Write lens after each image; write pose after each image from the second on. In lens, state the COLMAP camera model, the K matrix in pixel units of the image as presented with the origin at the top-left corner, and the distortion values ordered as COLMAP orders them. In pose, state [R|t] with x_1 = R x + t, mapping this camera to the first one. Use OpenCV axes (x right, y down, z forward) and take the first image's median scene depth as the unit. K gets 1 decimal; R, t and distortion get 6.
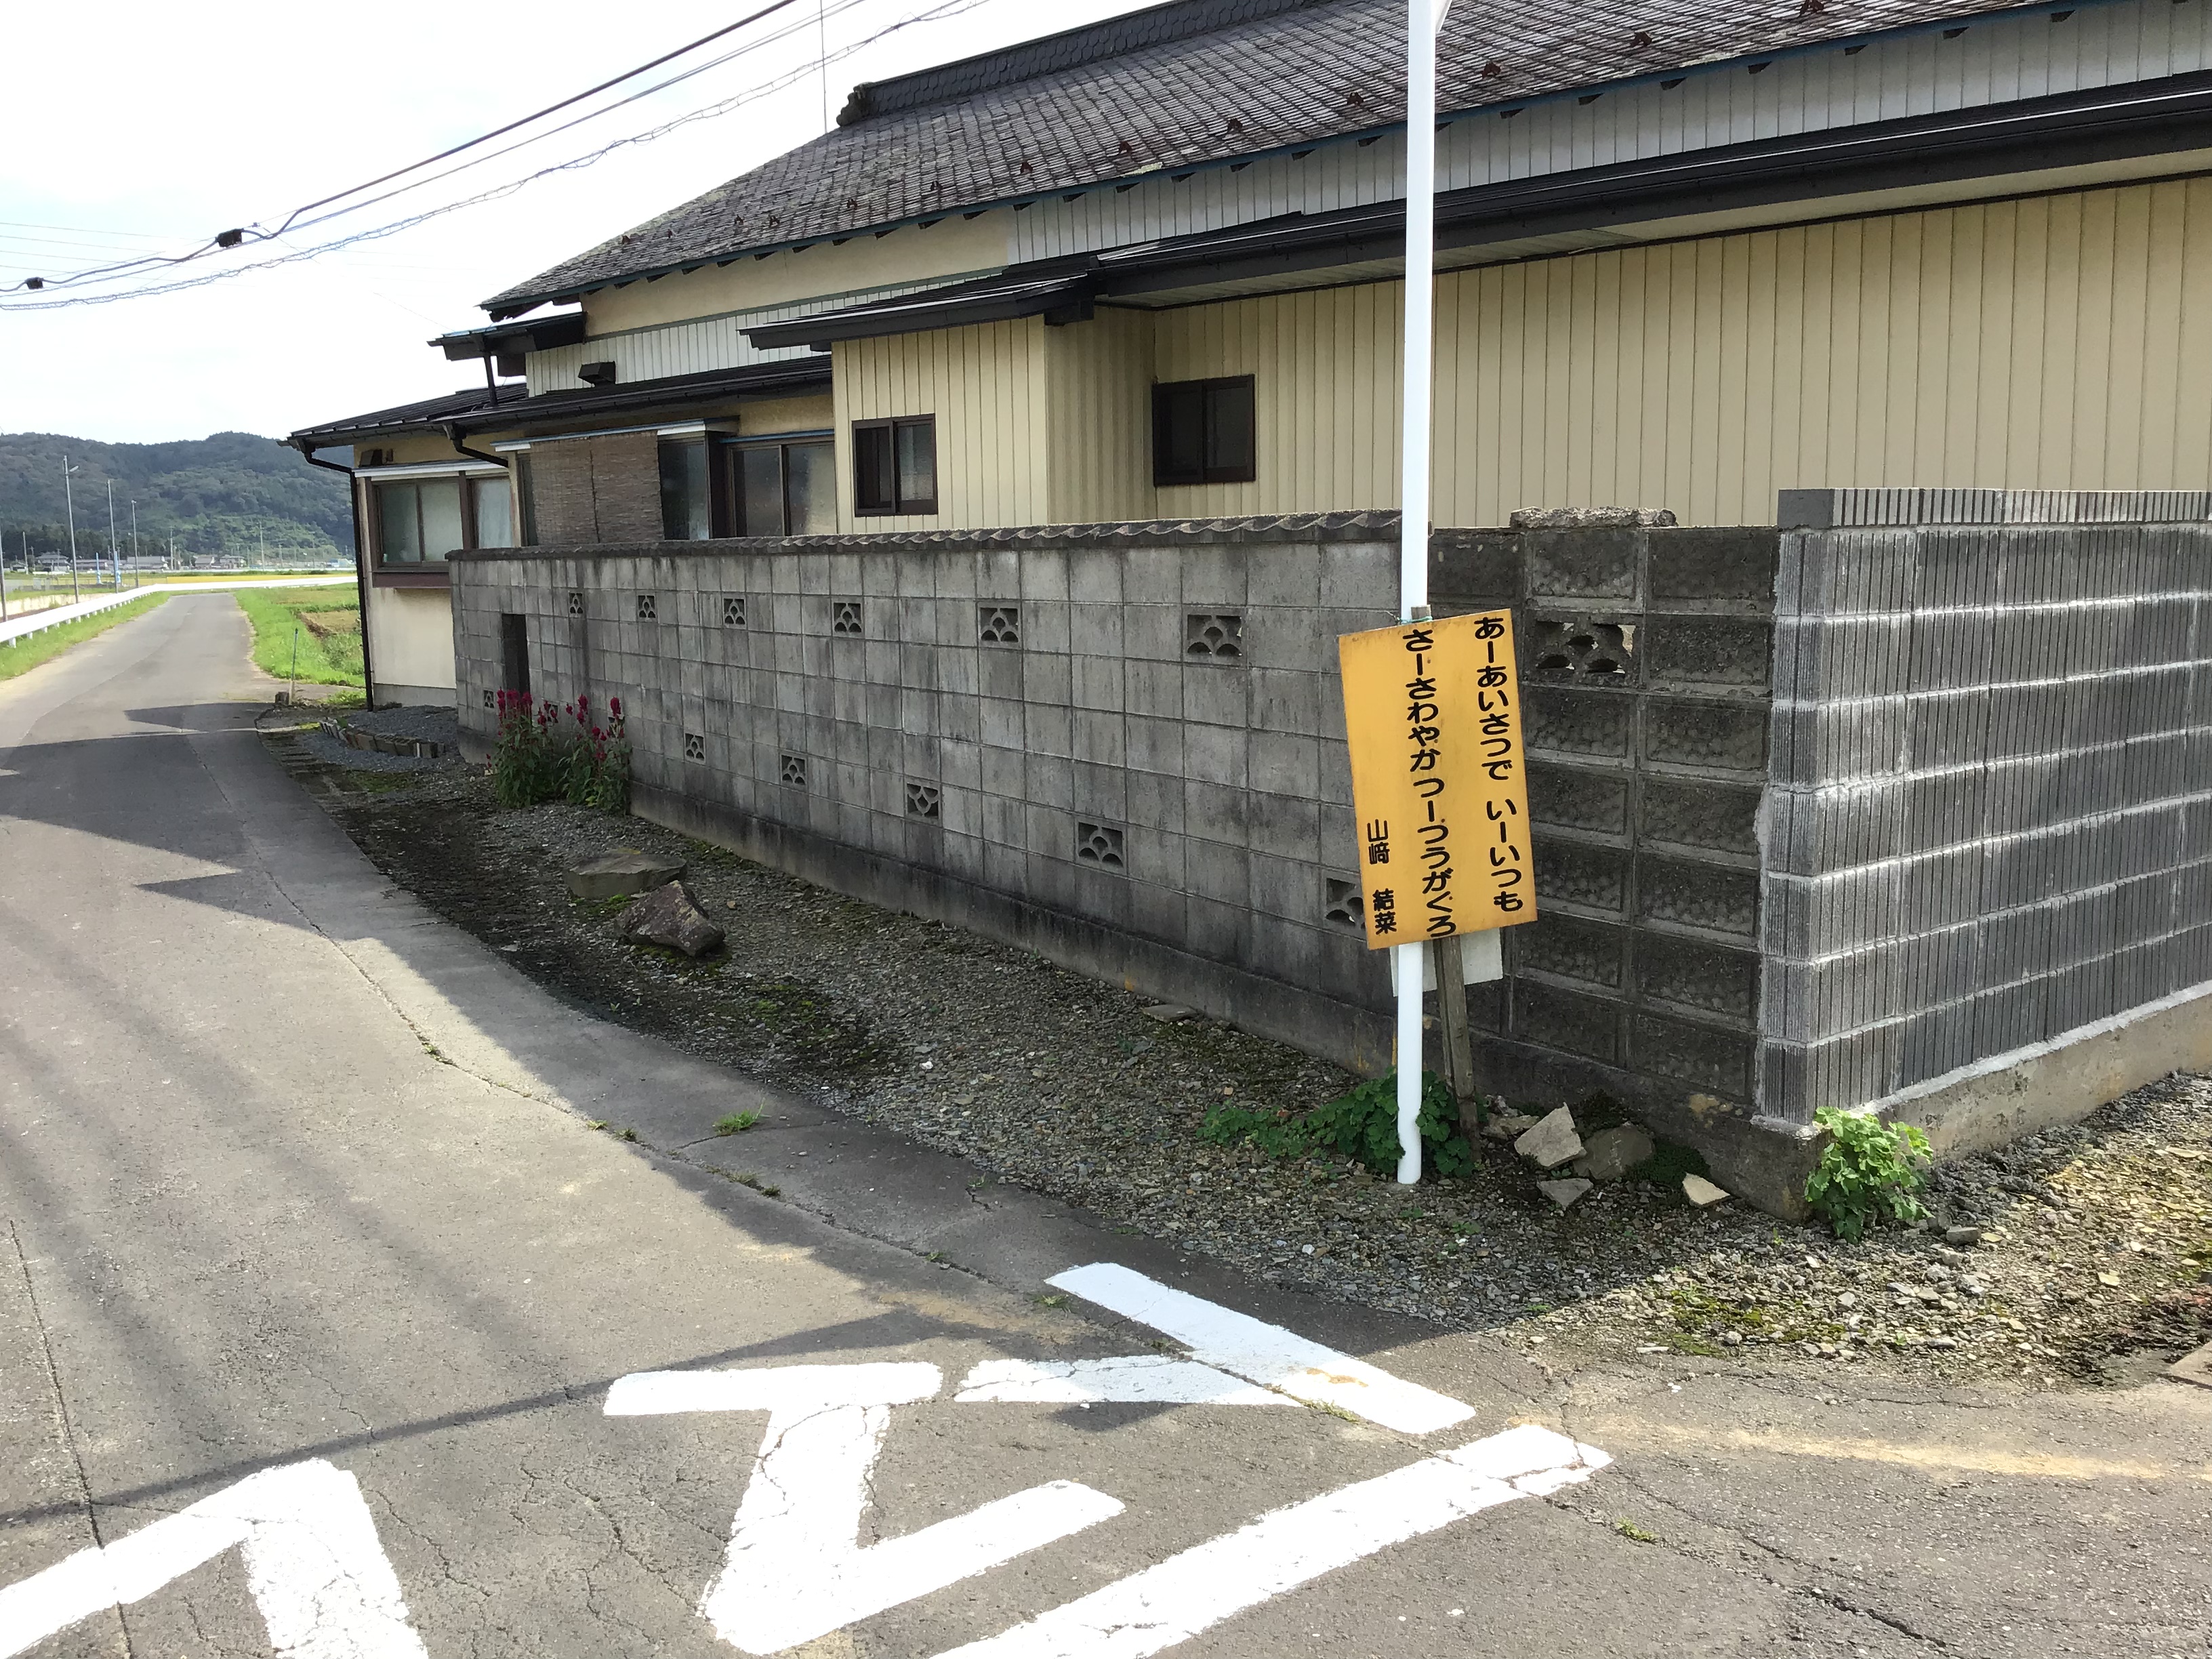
lens RADIAL K [[2035.3, 0, 1107.3], [0, 2035.3, 835.1], [0, 0, 1]] dist [0.056171, 0.000000]
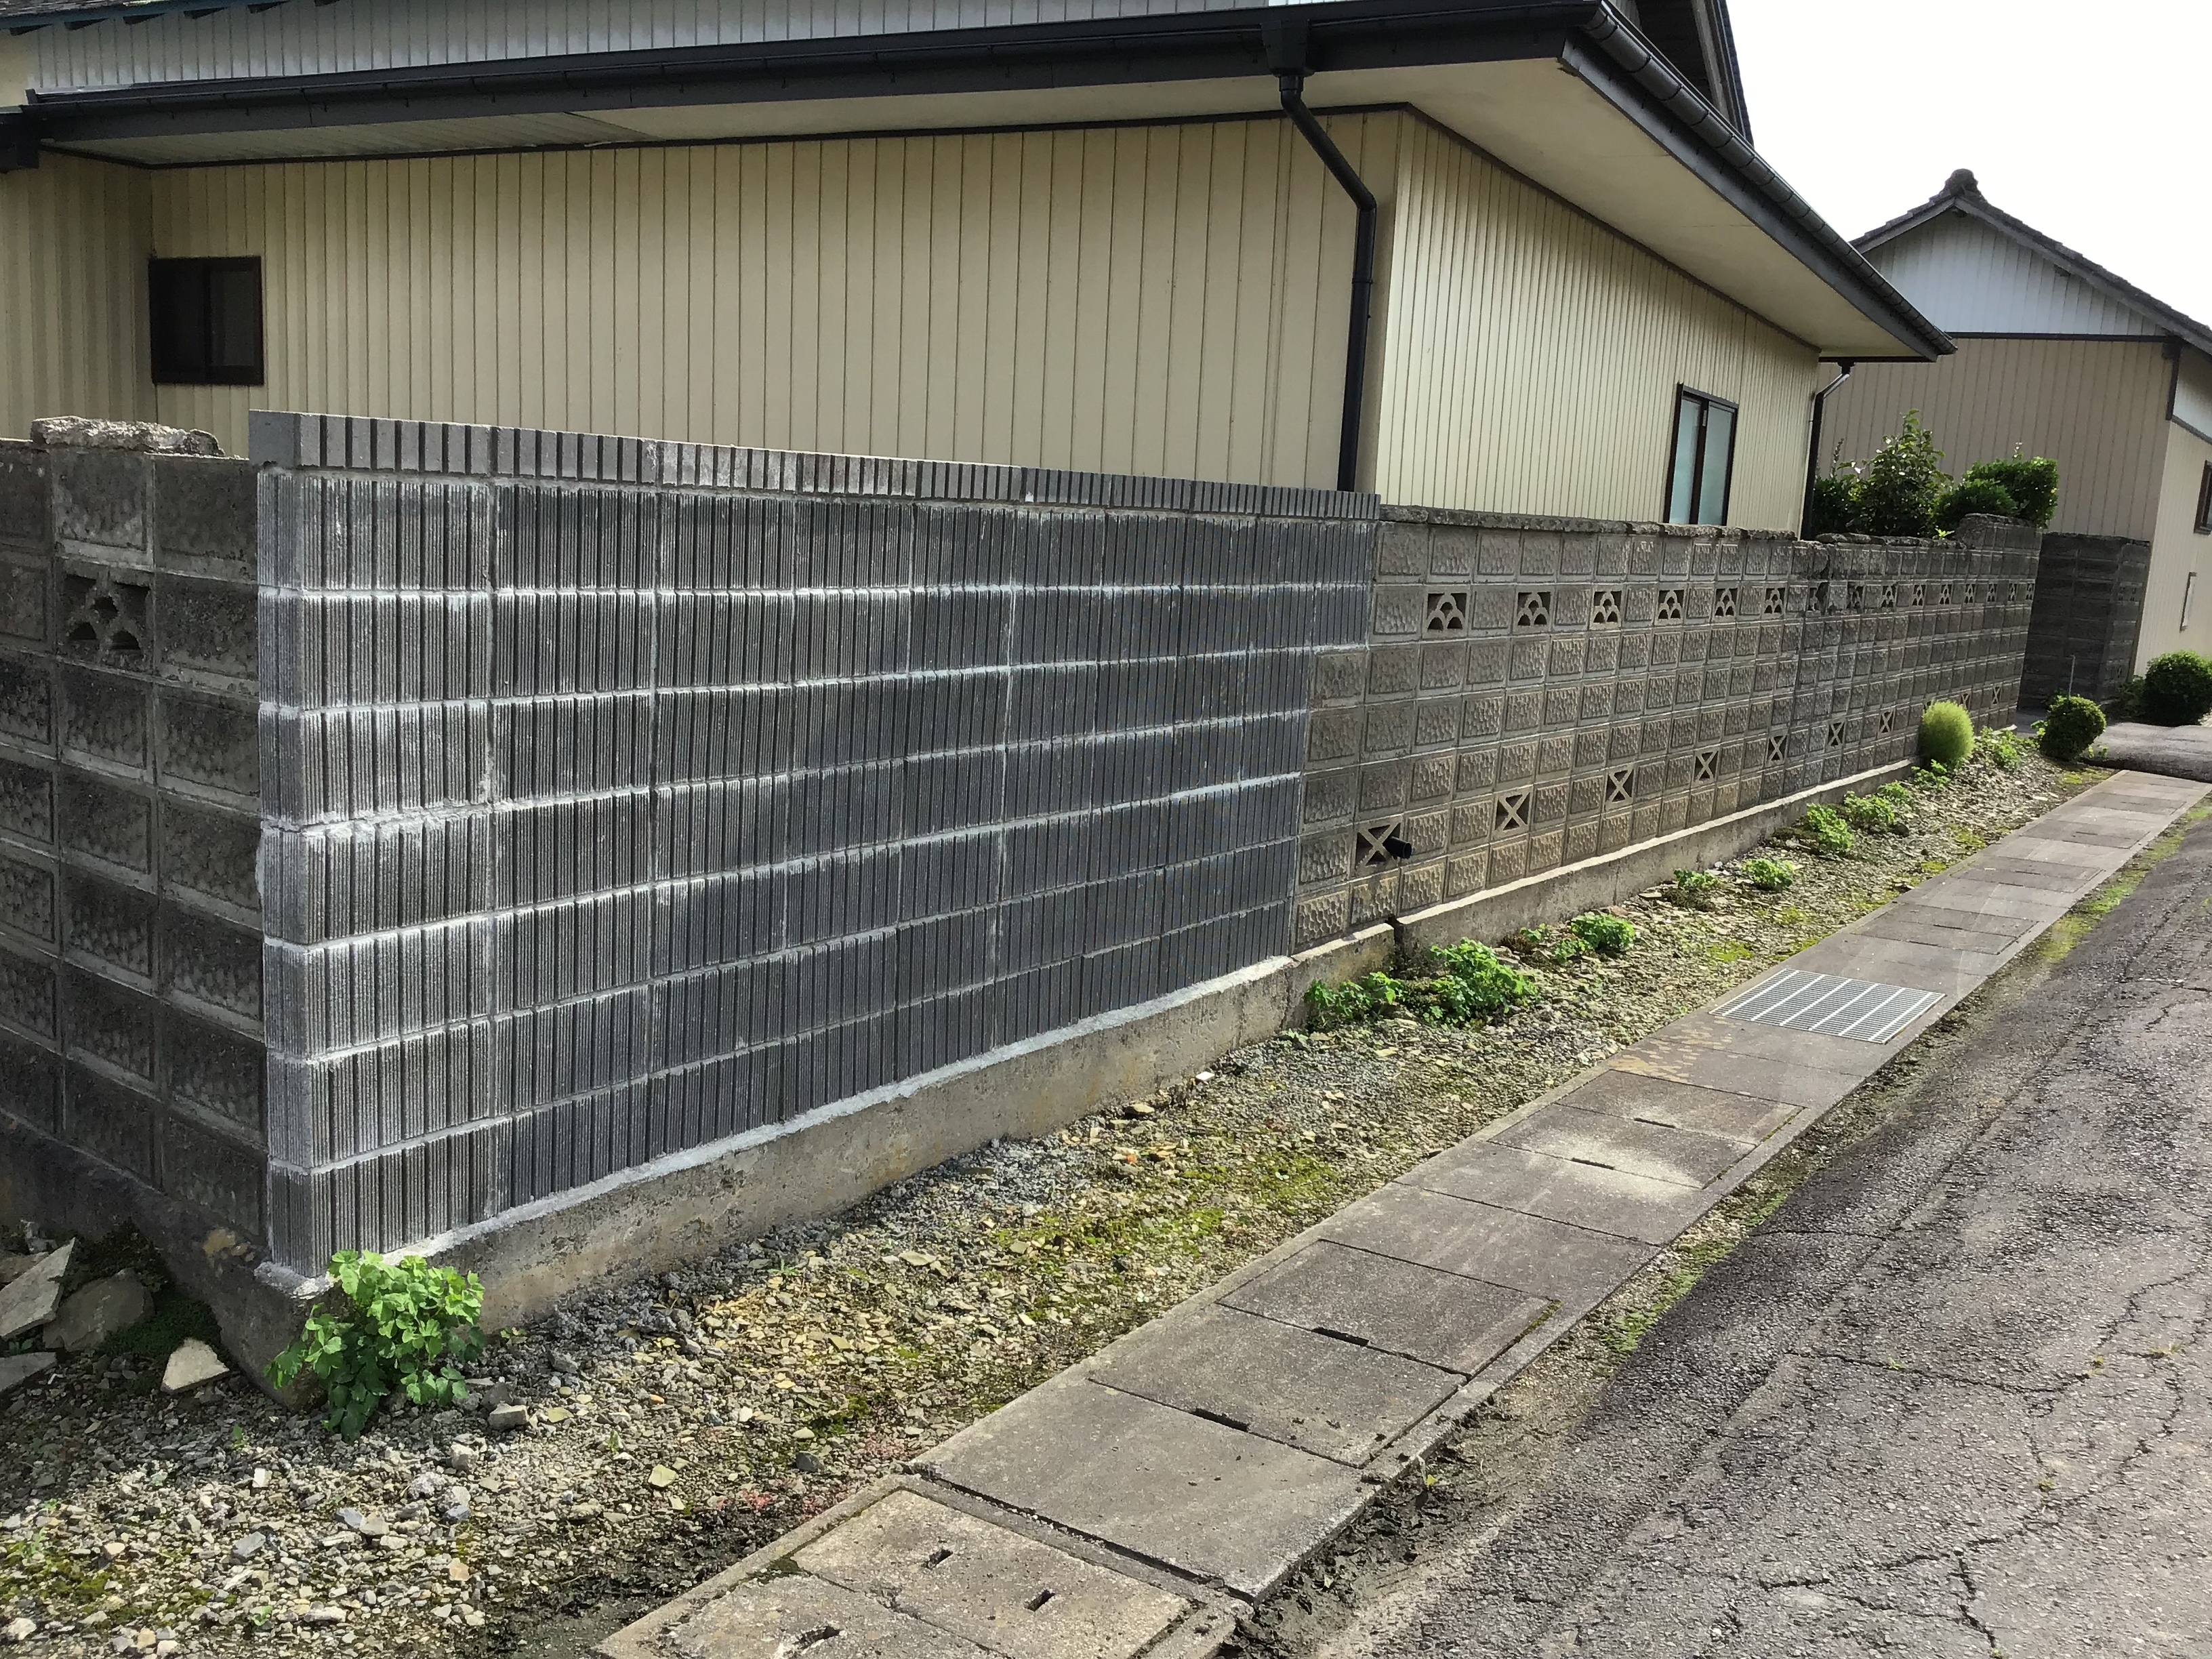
lens RADIAL K [[2035.3, 0, 1105.2], [0, 2035.3, 816.9], [0, 0, 1]] dist [0.056171, 0.000000]
pose [[0.963188, 0.019676, 0.268108, 0.388672], [-0.024568, 0.999587, 0.014904, -0.040120], [-0.267704, -0.020942, 0.963274, 0.200311]]
